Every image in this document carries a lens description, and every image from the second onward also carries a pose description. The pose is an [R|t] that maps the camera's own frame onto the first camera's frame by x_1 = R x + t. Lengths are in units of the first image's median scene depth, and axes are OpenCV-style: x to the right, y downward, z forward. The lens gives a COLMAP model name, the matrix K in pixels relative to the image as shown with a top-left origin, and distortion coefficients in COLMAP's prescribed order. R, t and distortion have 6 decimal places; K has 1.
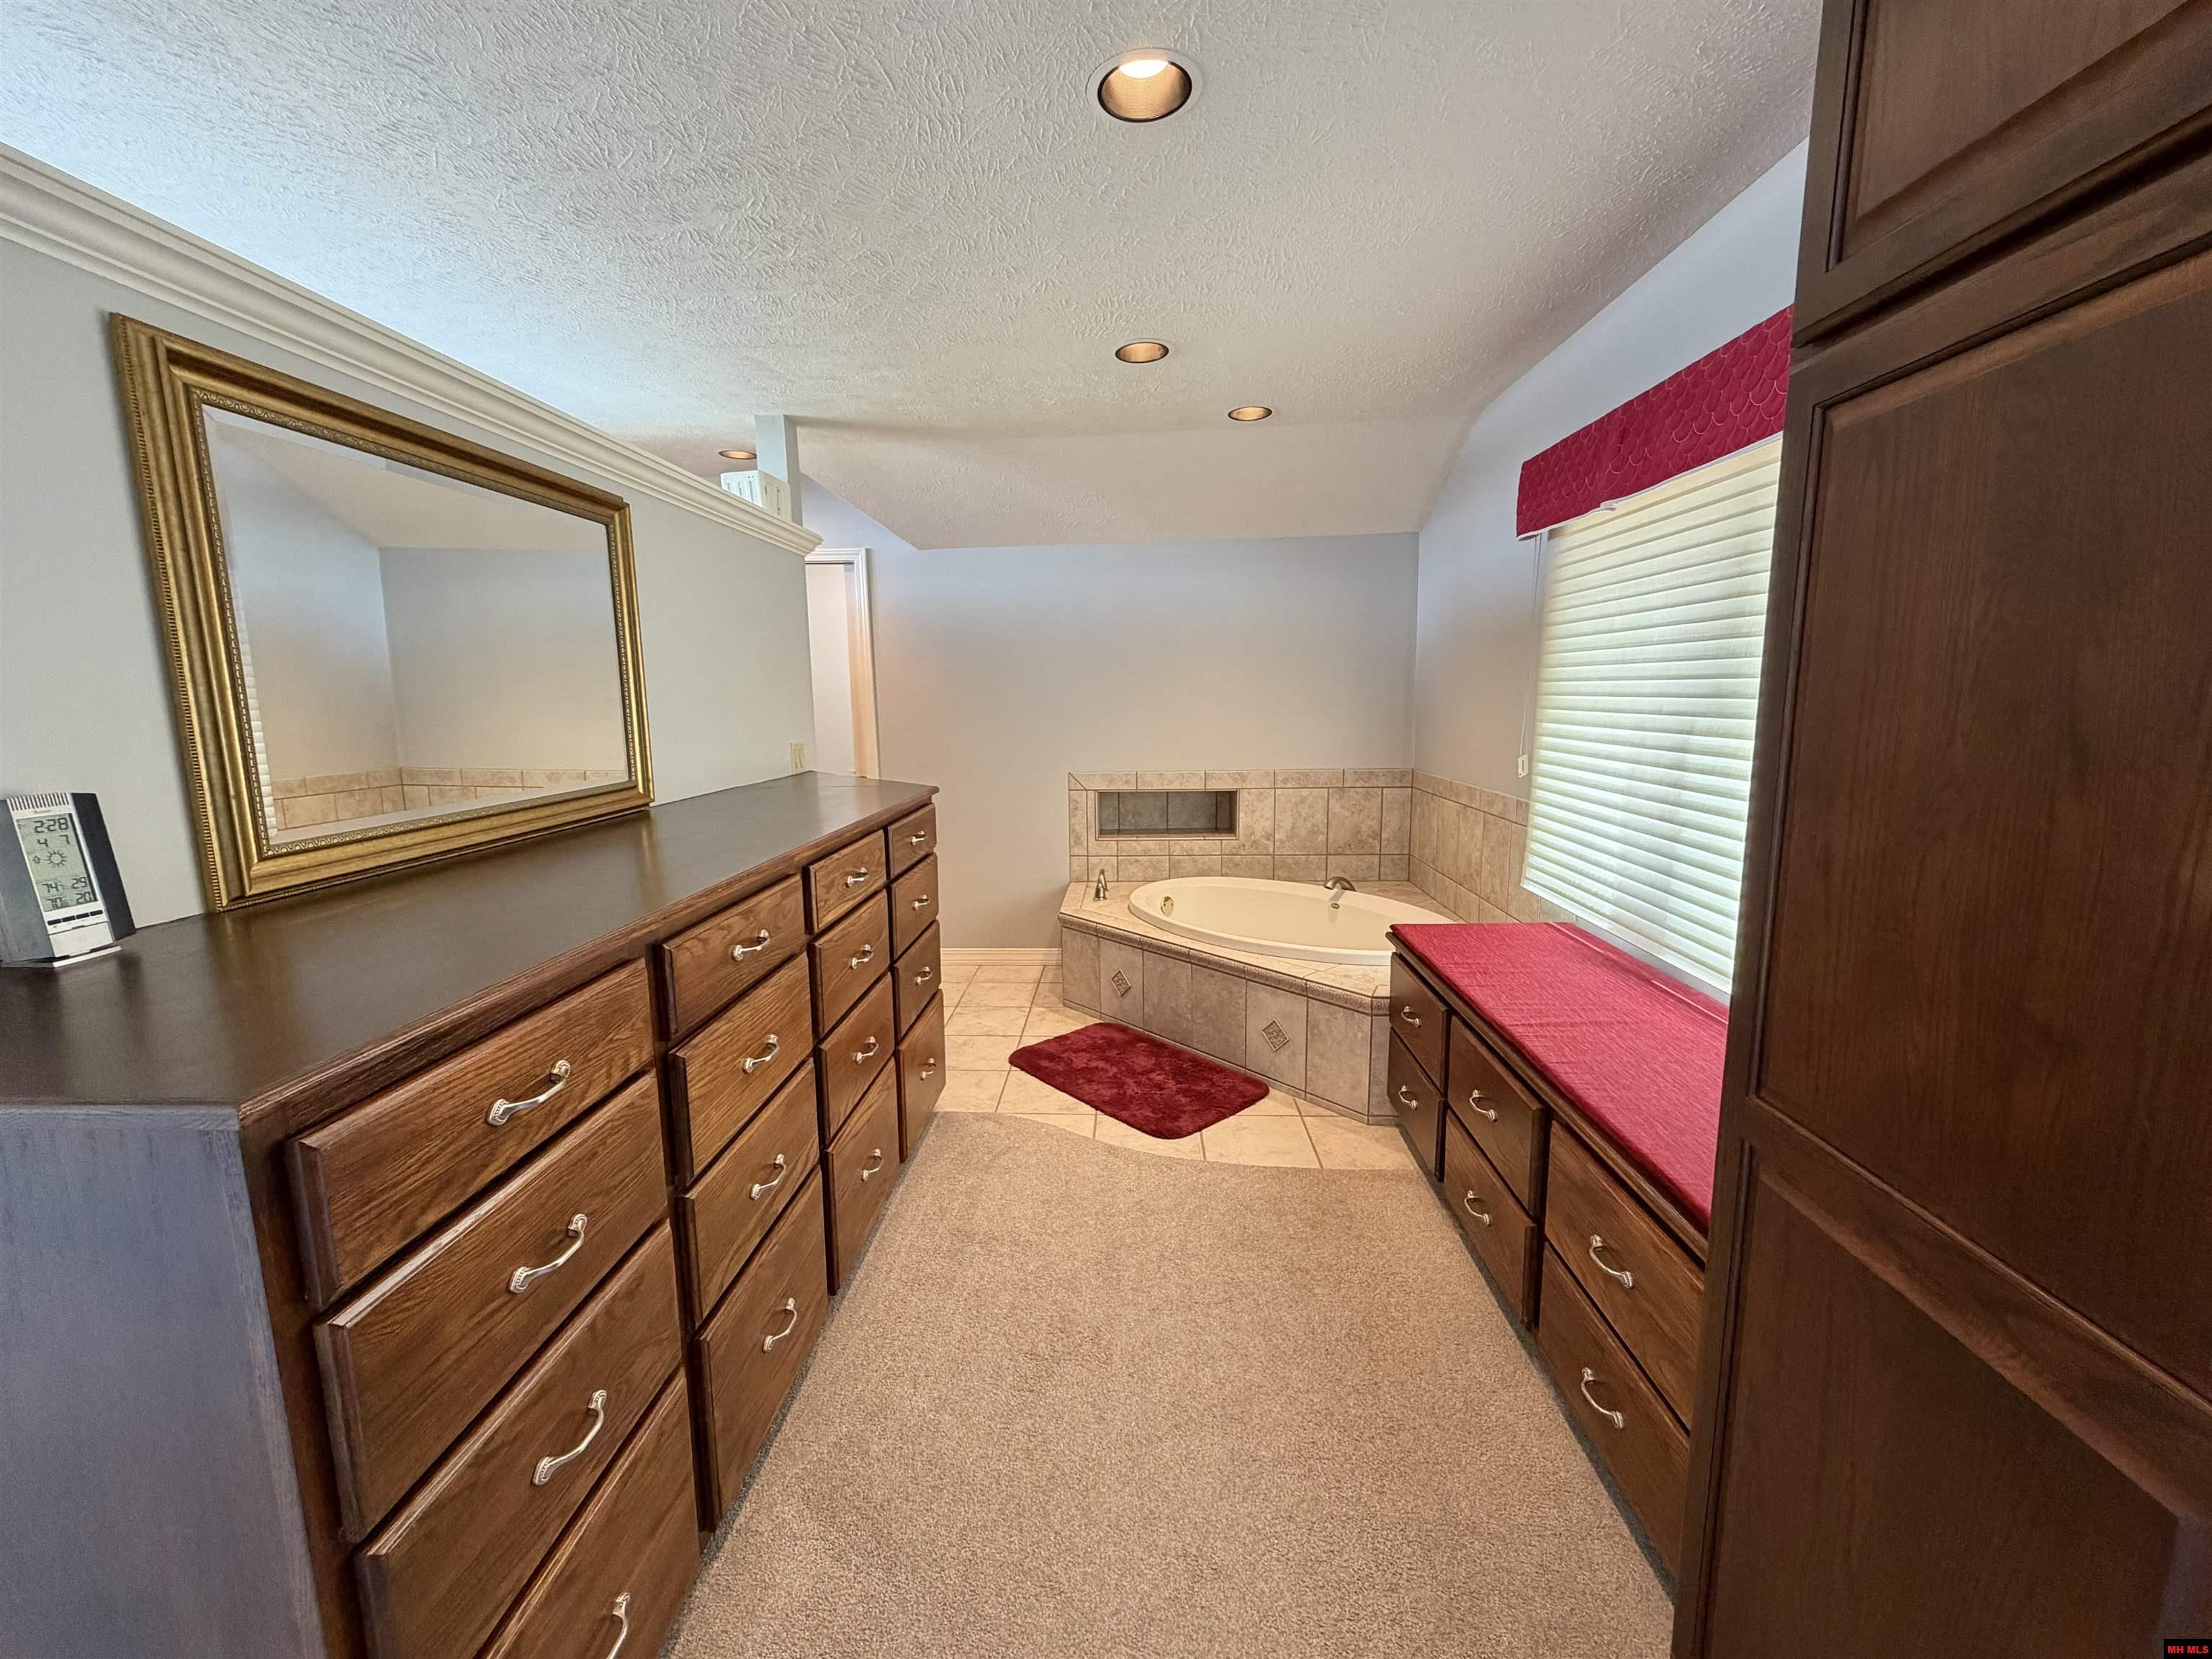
lens RADIAL K [[877.3, 0, 1105.8], [0, 877.3, 826.5], [0, 0, 1]] dist [-0.000229, -0.000253]
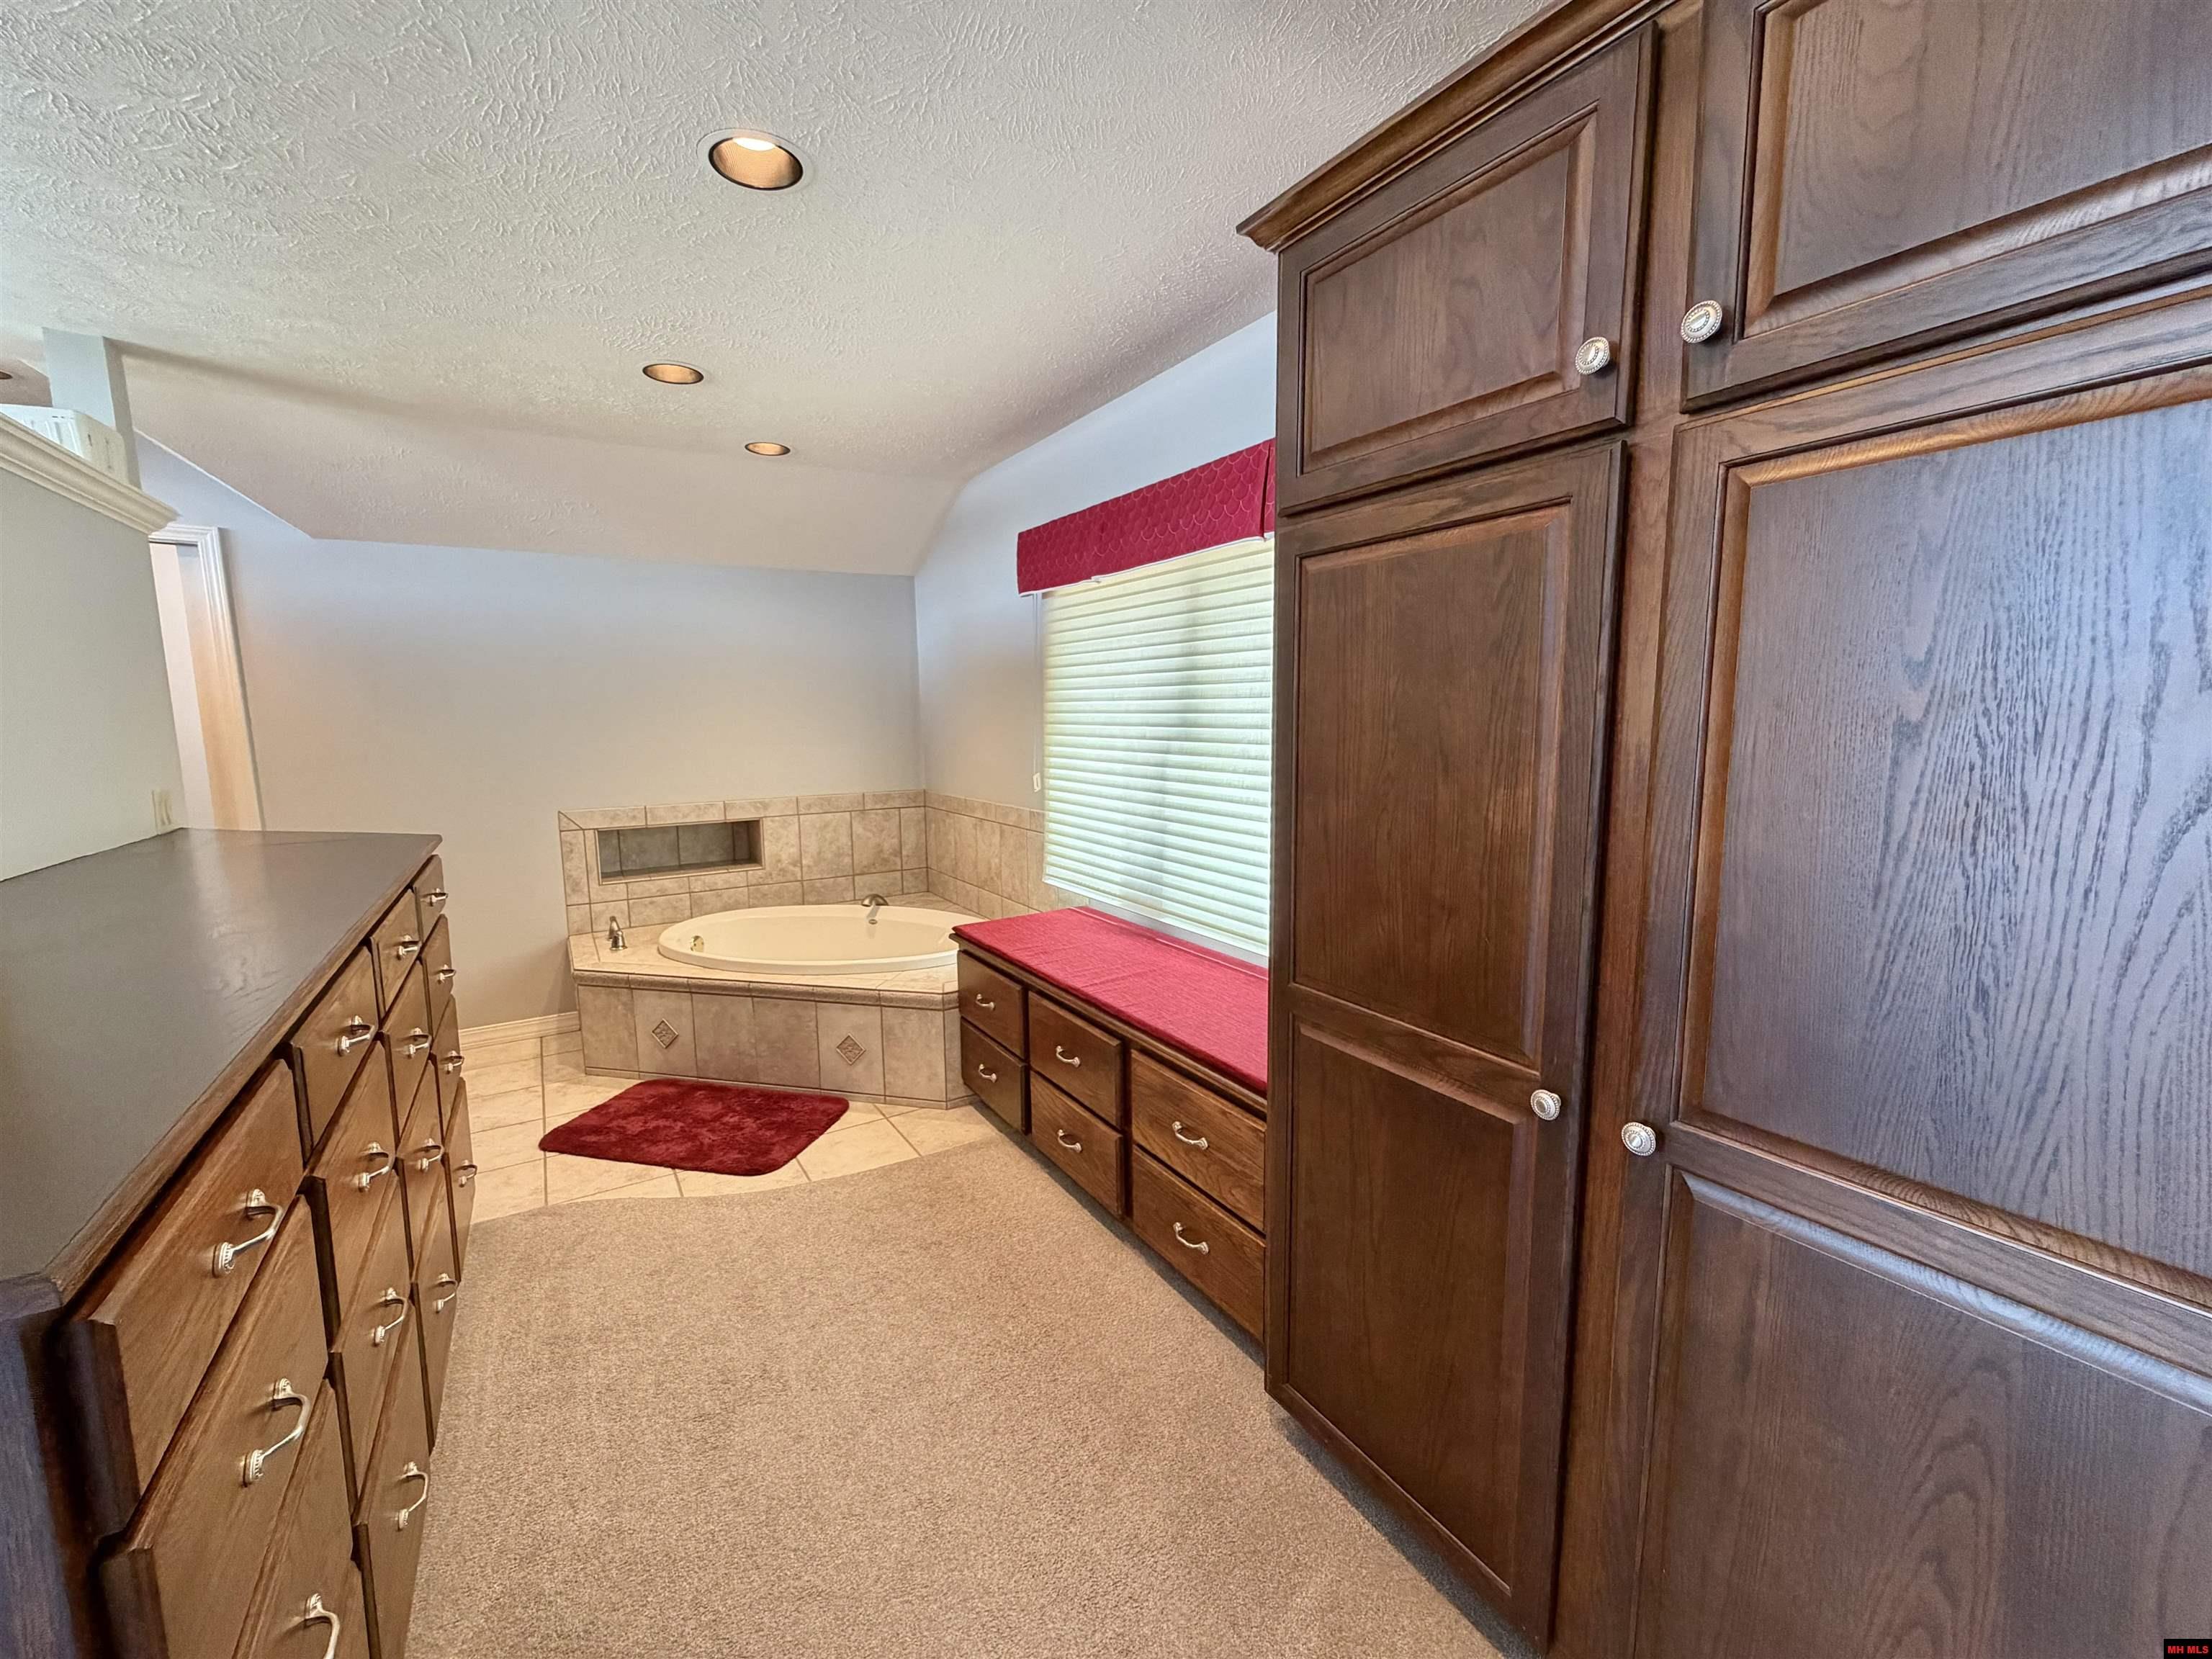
lens RADIAL K [[877.3, 0, 1100.9], [0, 877.3, 824.3], [0, 0, 1]] dist [-0.000229, -0.000253]
pose [[0.818358, -0.066343, 0.570866, -0.152211], [0.083516, 0.996499, -0.003916, 0.000667], [-0.568608, 0.050881, 0.821034, -0.040798]]
